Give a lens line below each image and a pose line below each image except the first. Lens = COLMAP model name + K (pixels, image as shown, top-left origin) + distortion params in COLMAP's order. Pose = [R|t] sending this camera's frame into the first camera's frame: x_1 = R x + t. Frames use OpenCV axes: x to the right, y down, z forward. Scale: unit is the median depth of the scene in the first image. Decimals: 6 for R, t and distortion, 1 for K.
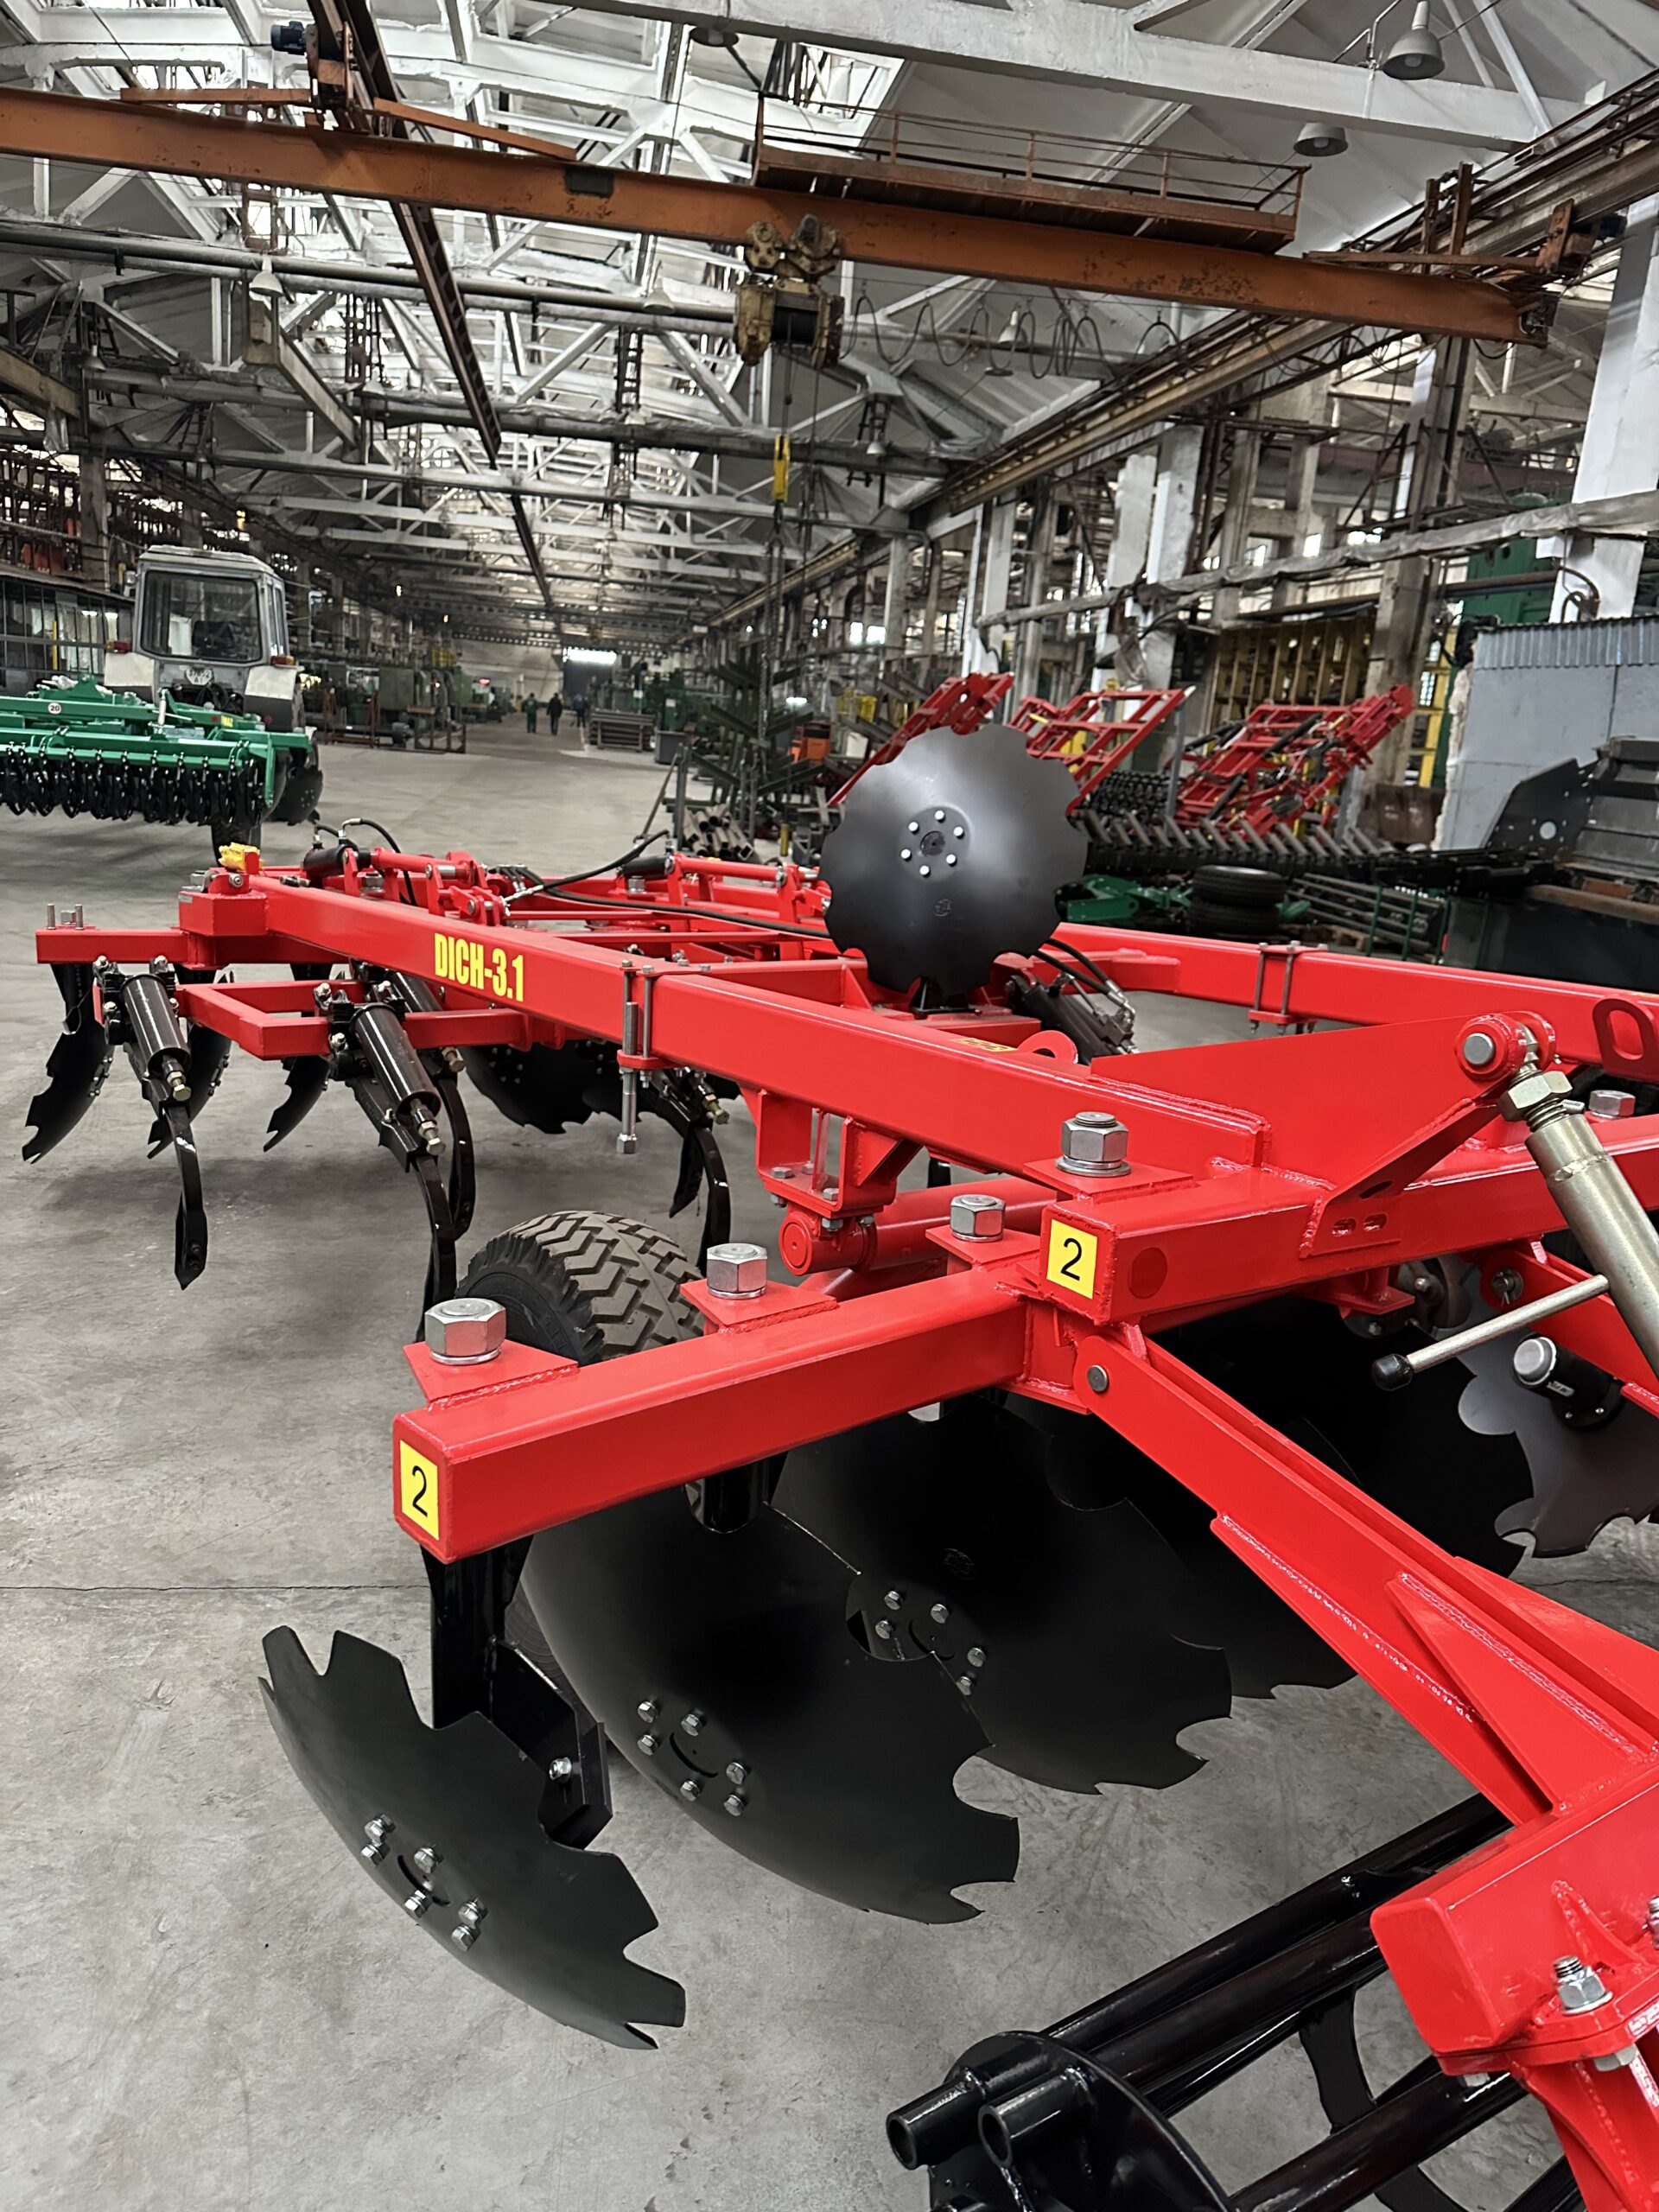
lens RADIAL K [[1512.3, 0, 743.5], [0, 1512.3, 1105.3], [0, 0, 1]] dist [0.081748, -0.117401]
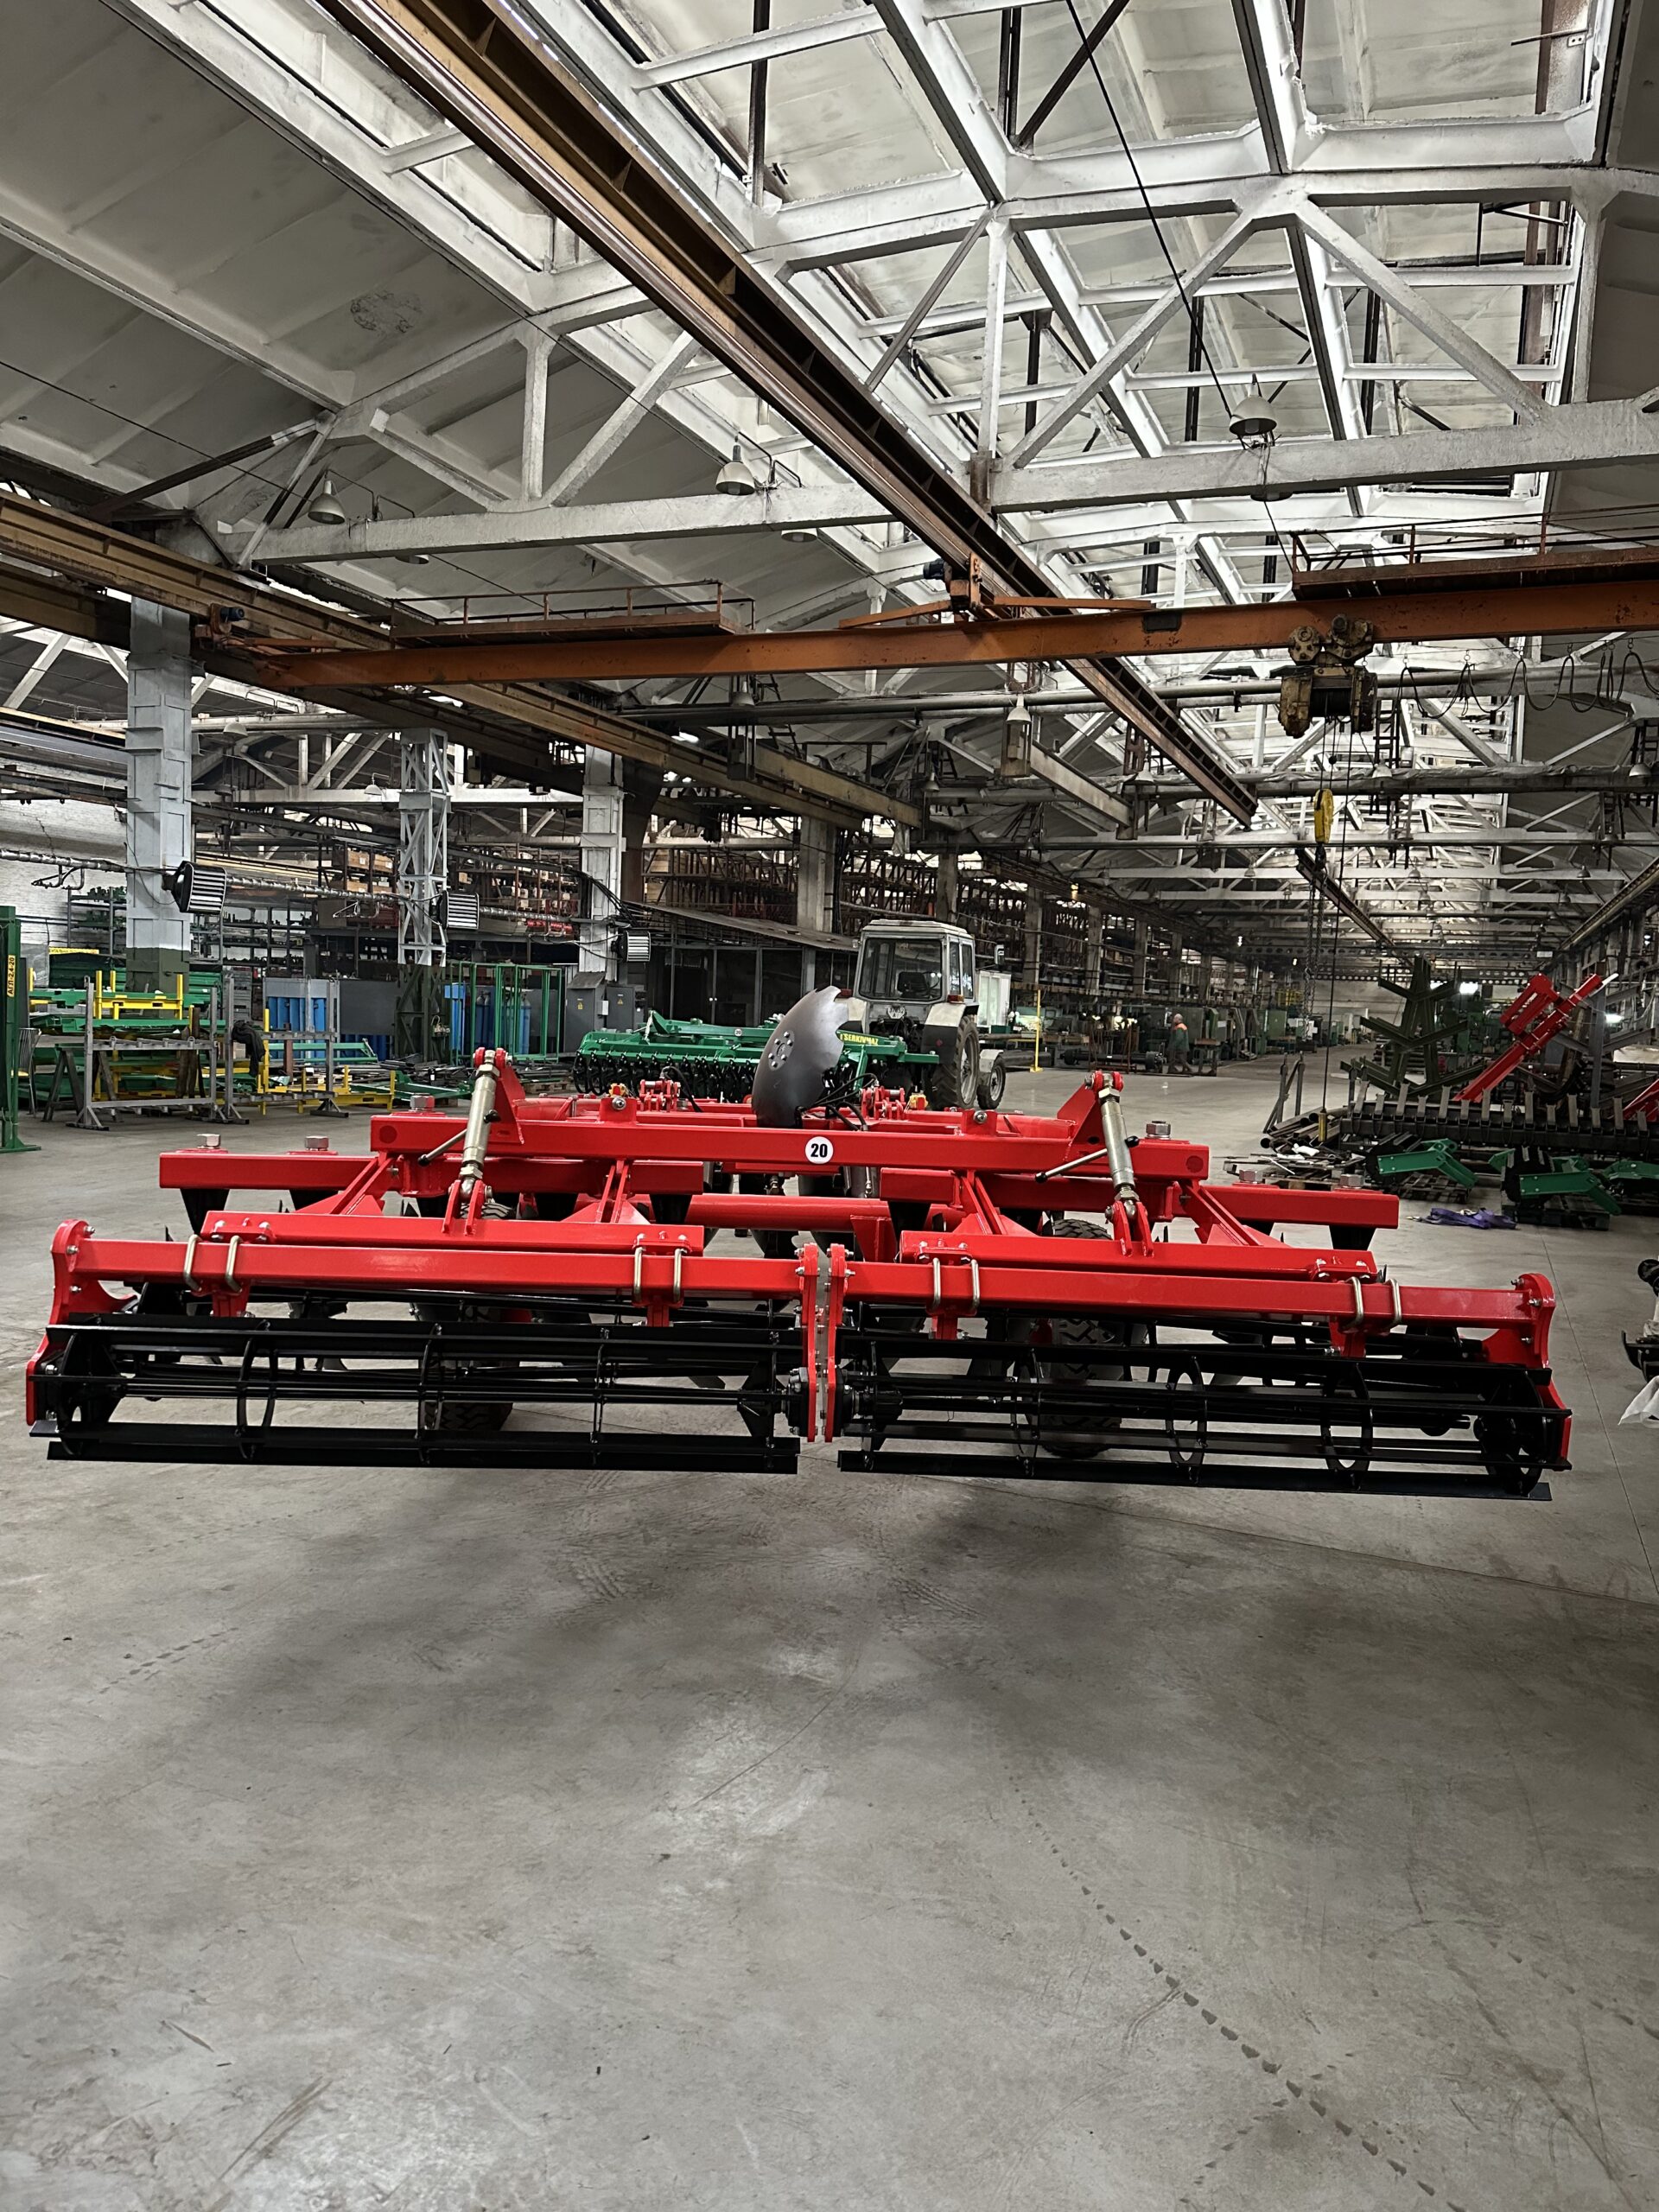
lens RADIAL K [[1581.4, 0, 829.6], [0, 1581.4, 1120.2], [0, 0, 1]] dist [-0.001904, -0.004794]
pose [[0.852594, -0.007571, -0.522519, 0.139180], [-0.104825, 0.977094, -0.185201, 0.029452], [0.511953, 0.212674, 0.832270, -0.057937]]
